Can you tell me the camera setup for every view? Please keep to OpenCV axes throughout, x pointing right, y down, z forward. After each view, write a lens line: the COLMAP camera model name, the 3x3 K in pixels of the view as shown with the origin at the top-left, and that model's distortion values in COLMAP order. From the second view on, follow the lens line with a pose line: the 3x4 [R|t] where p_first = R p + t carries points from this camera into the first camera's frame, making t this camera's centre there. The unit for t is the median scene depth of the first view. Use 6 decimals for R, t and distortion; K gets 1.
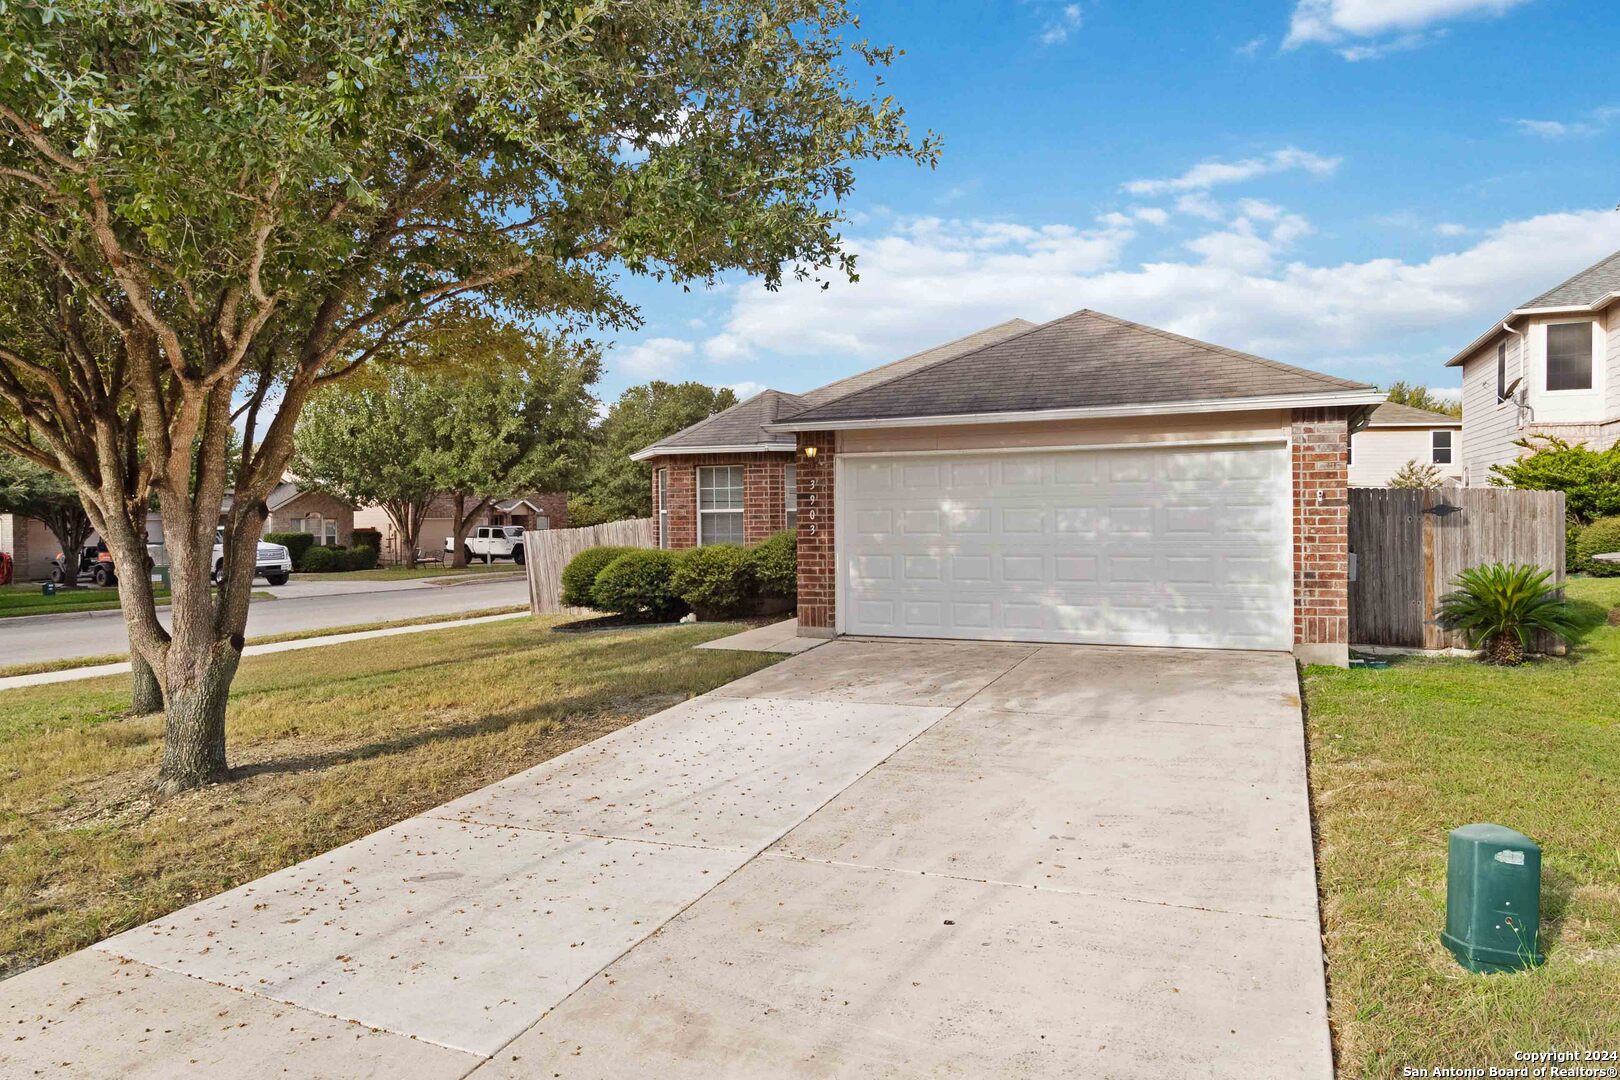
lens RADIAL K [[1018.0, 0, 818.2], [0, 1018.0, 537.0], [0, 0, 1]] dist [0.004134, -0.001339]
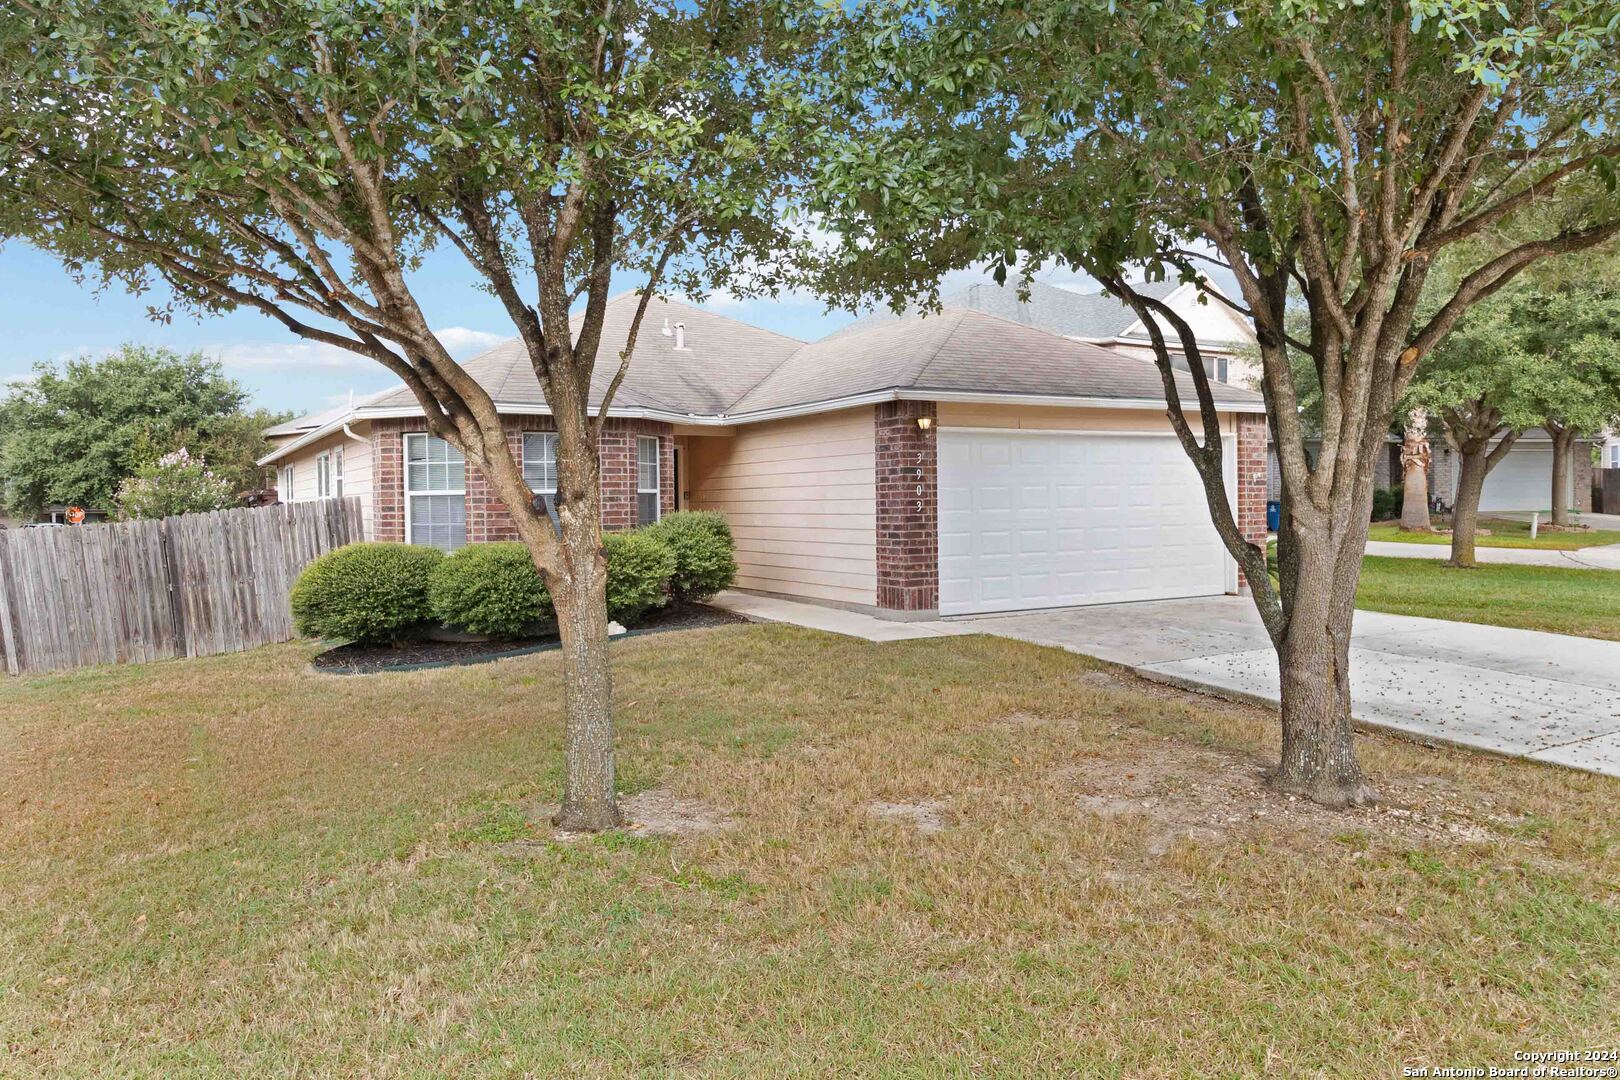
lens RADIAL K [[1144.7, 0, 806.7], [0, 1144.7, 539.8], [0, 0, 1]] dist [-0.004218, 0.000249]
pose [[0.613362, -0.021912, 0.789498, -0.906668], [0.026578, 0.999622, 0.007096, 0.013495], [-0.789354, 0.016631, 0.613712, 0.438565]]
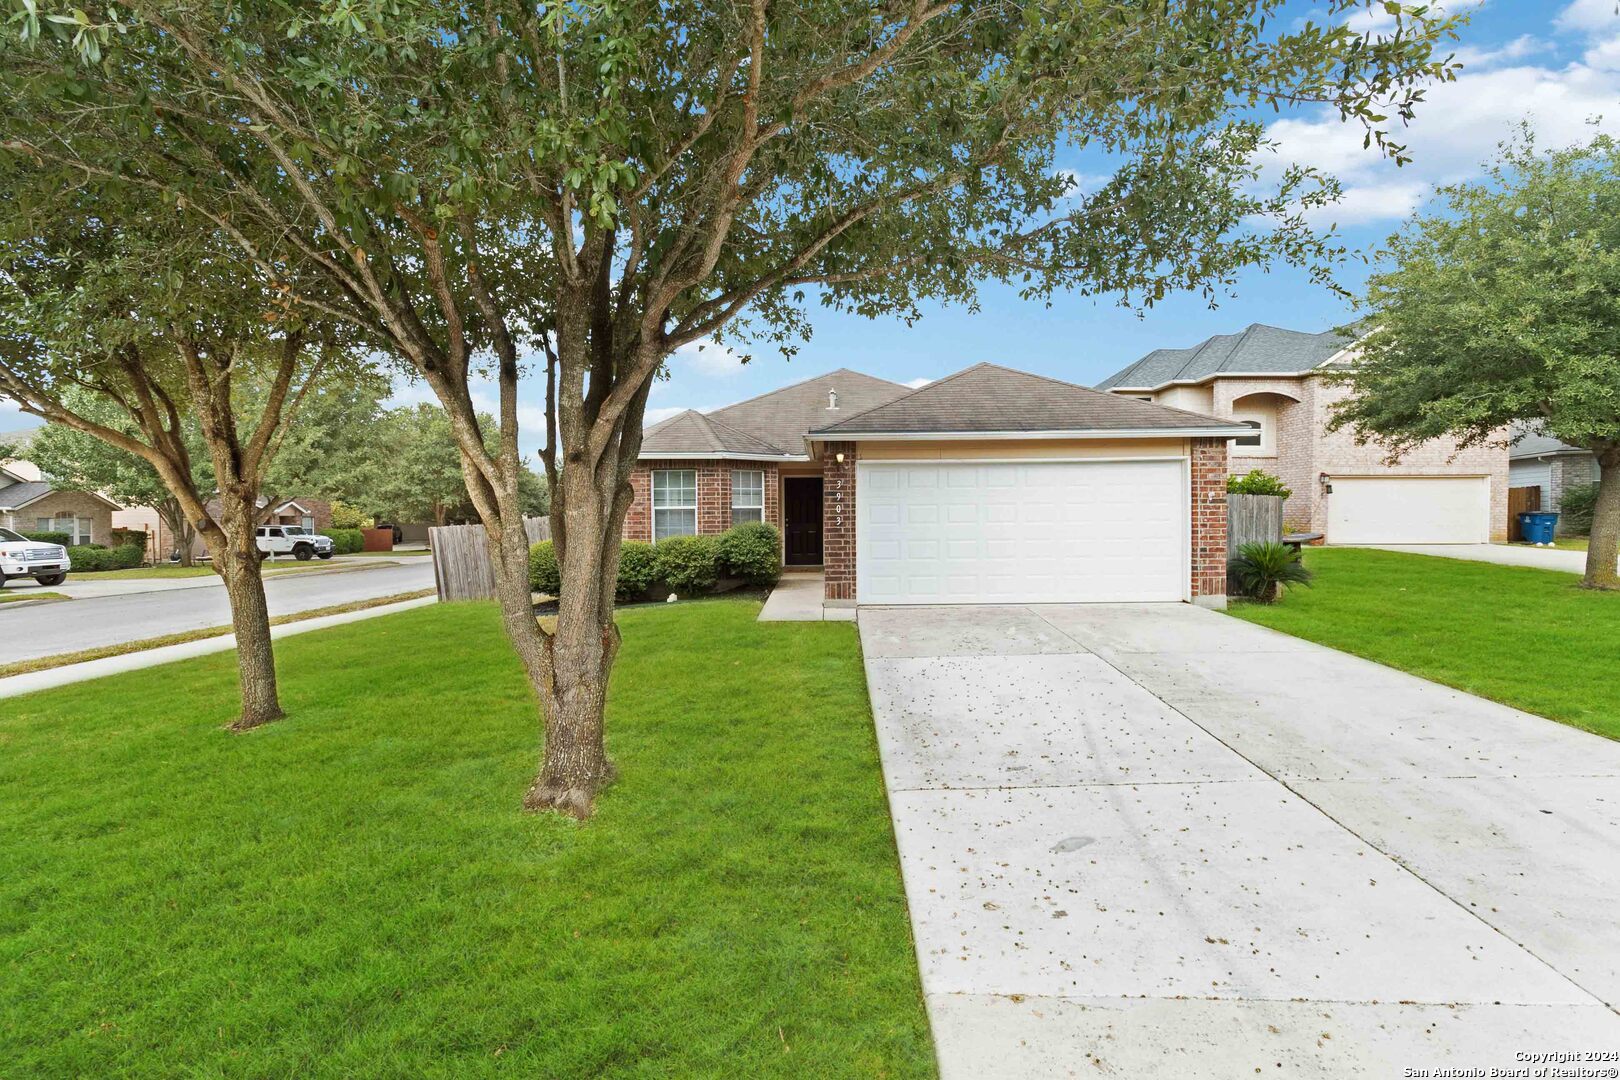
lens RADIAL K [[745.5, 0, 808.7], [0, 745.5, 540.7], [0, 0, 1]] dist [0.001166, 0.000031]
pose [[0.924772, -0.010402, 0.380379, -0.387103], [0.007351, 0.999928, 0.009473, 0.008218], [-0.380450, -0.005964, 0.924782, 0.175245]]
